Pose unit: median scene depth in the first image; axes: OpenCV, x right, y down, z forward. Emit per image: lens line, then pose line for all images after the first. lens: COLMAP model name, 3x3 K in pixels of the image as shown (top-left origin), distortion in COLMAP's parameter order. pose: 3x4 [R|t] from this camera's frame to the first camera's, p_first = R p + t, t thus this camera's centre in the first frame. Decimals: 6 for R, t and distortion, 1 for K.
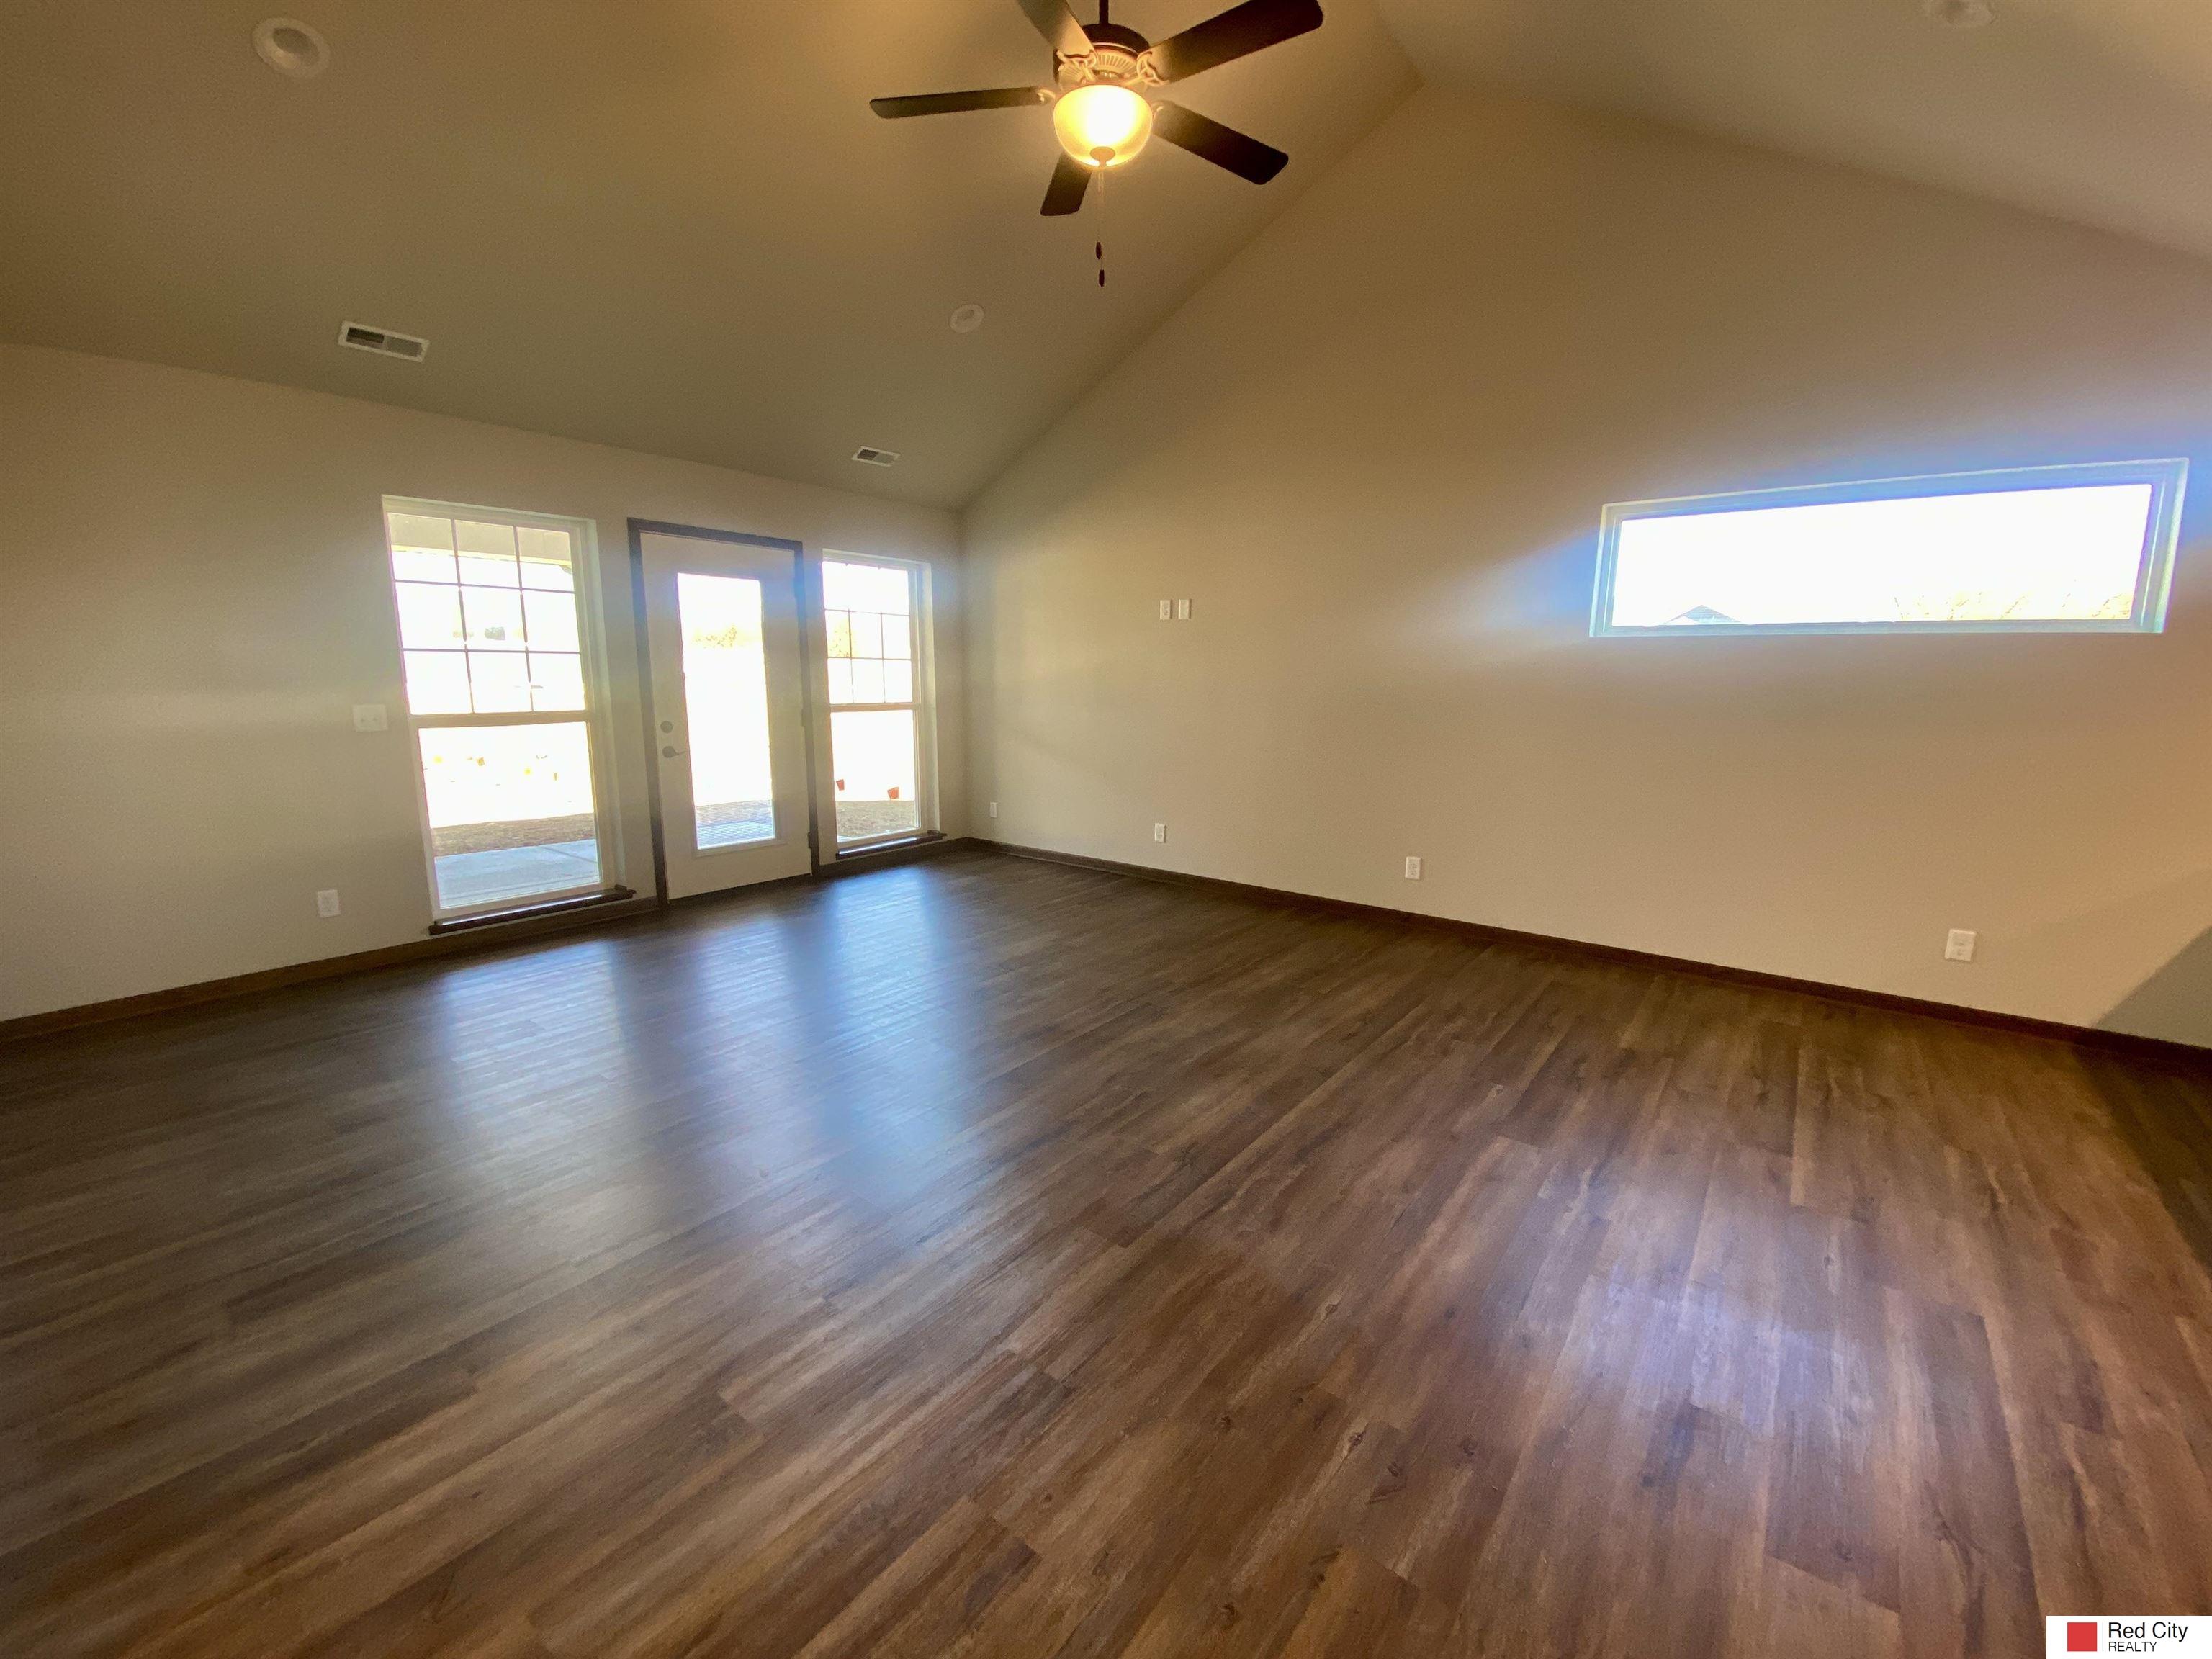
lens RADIAL K [[895.0, 0, 1103.4], [0, 895.0, 827.3], [0, 0, 1]] dist [-0.001730, -0.005800]
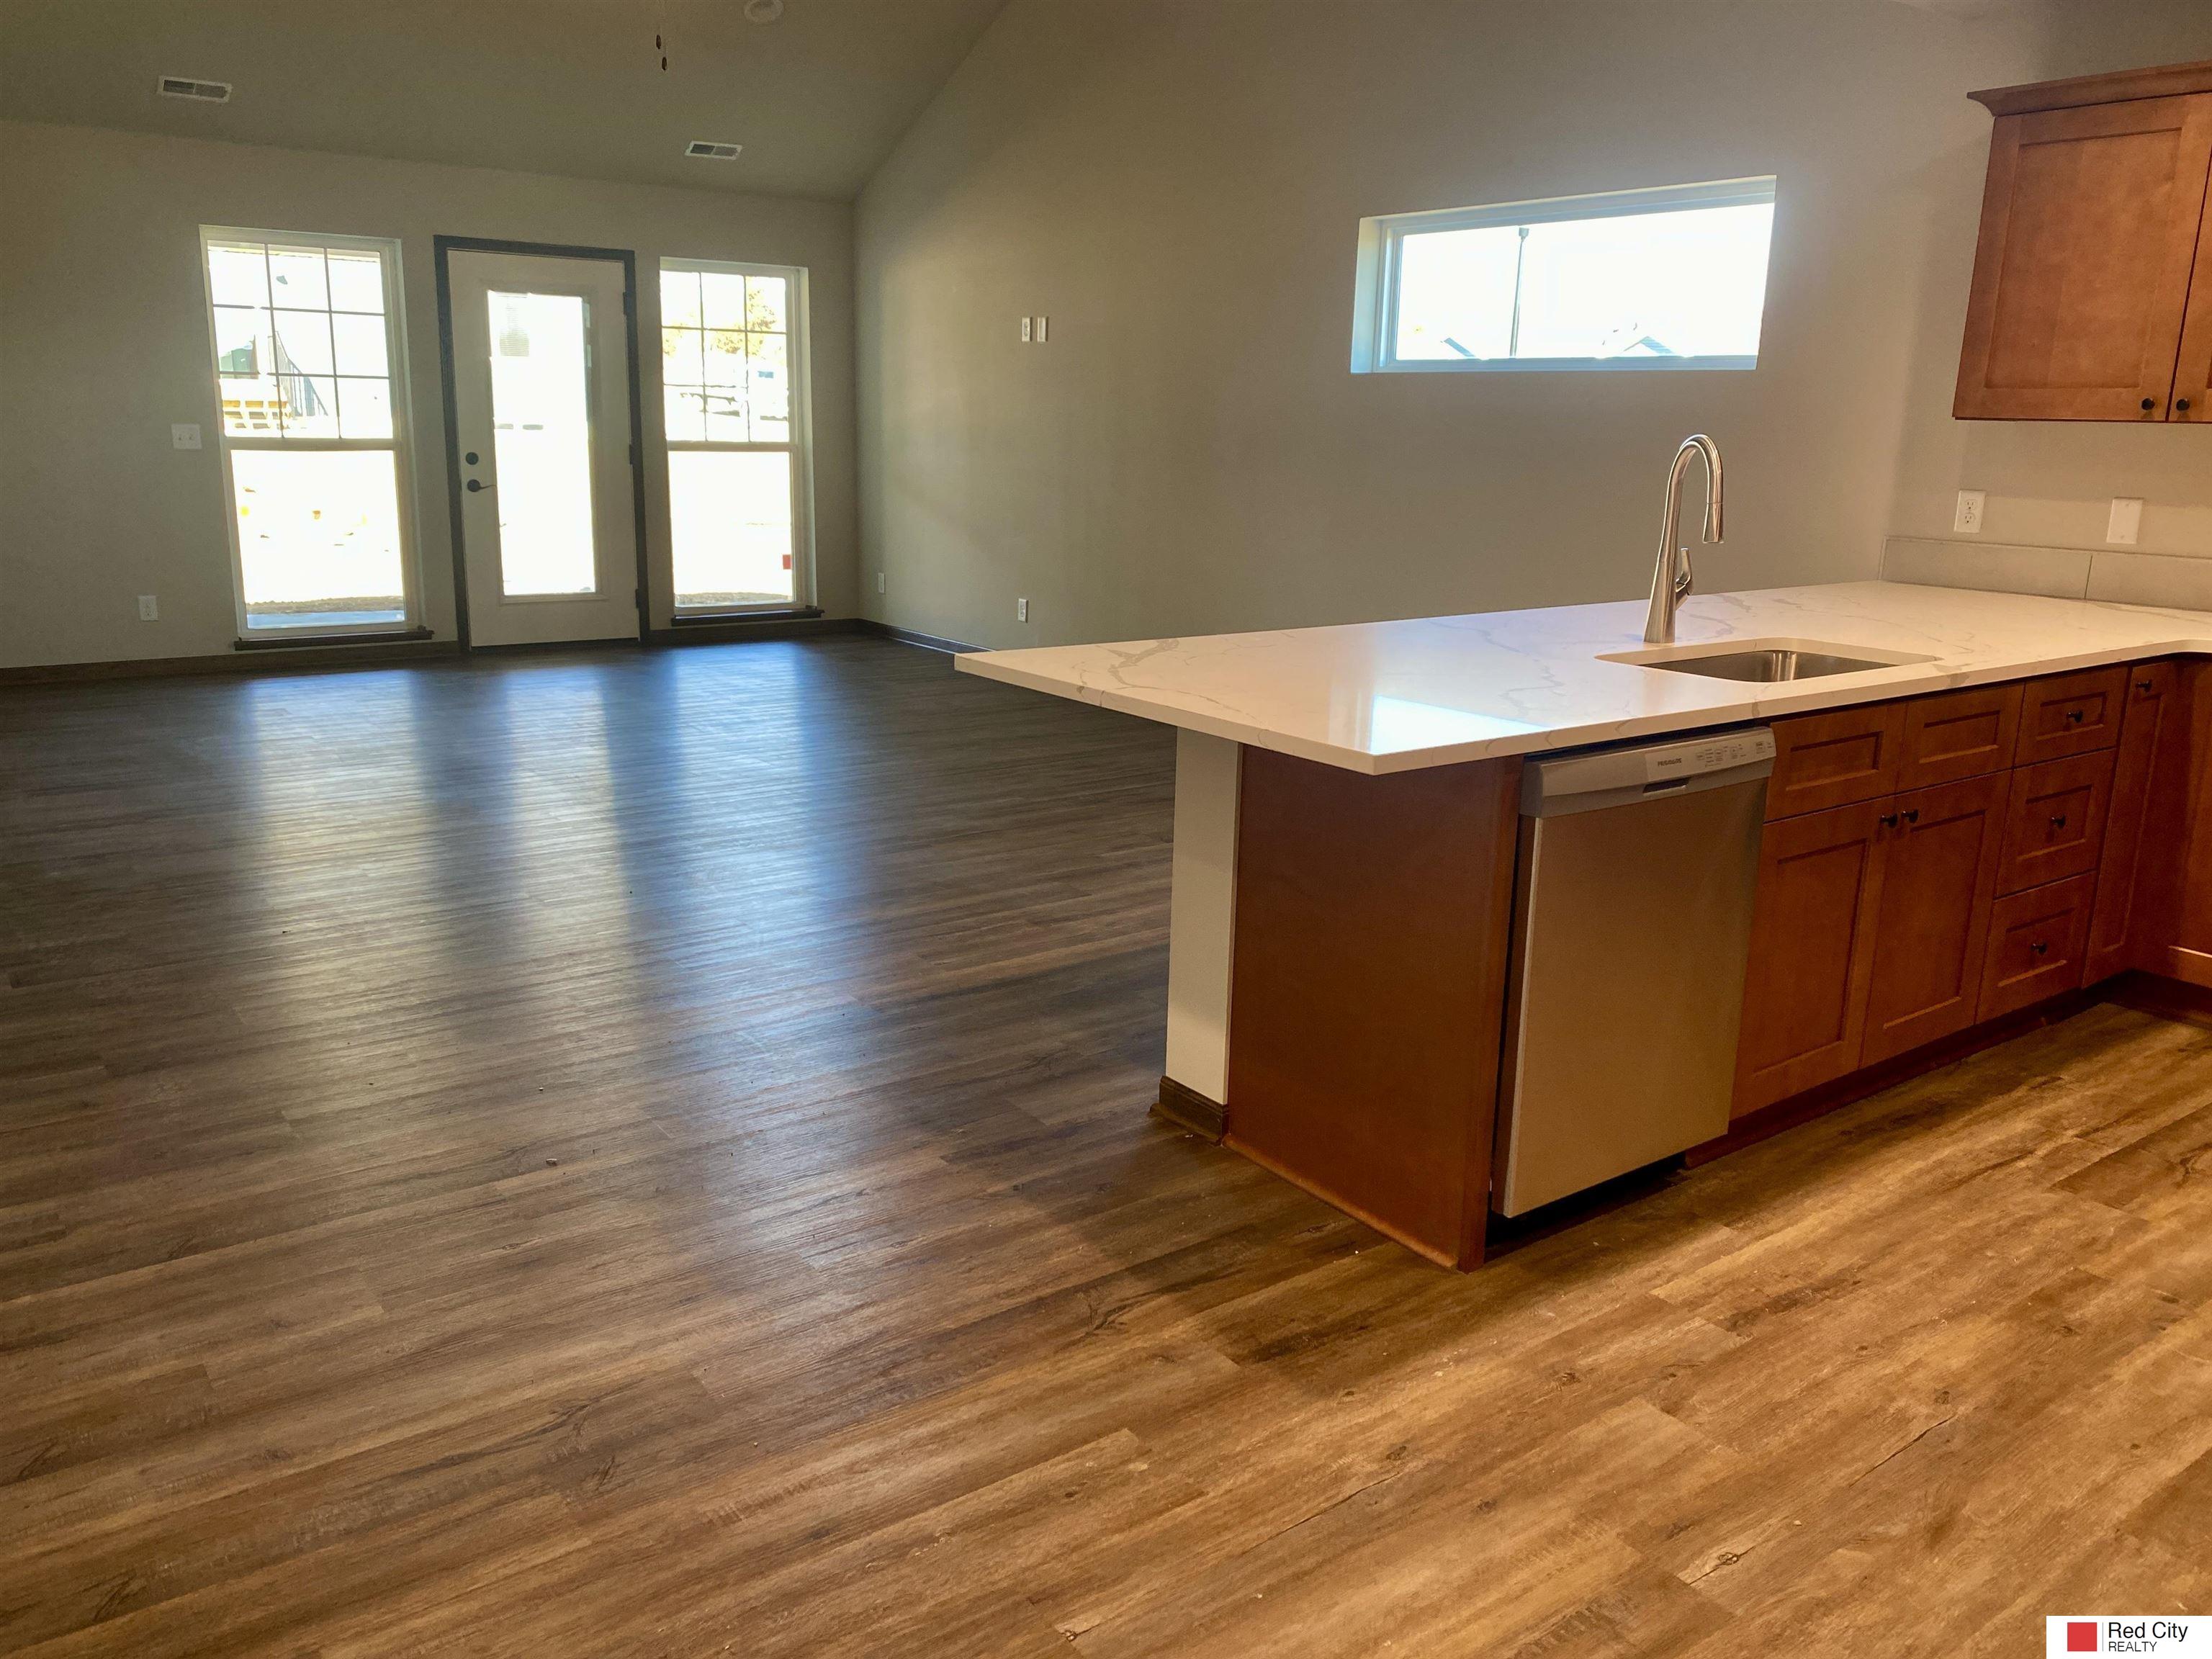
lens RADIAL K [[1684.1, 0, 1115.8], [0, 1684.1, 818.6], [0, 0, 1]] dist [-0.007654, 0.004146]
pose [[0.965683, 0.075502, -0.248506, 0.623969], [-0.060162, 0.995817, 0.068767, 0.100209], [0.252659, -0.051457, 0.966186, -0.545700]]
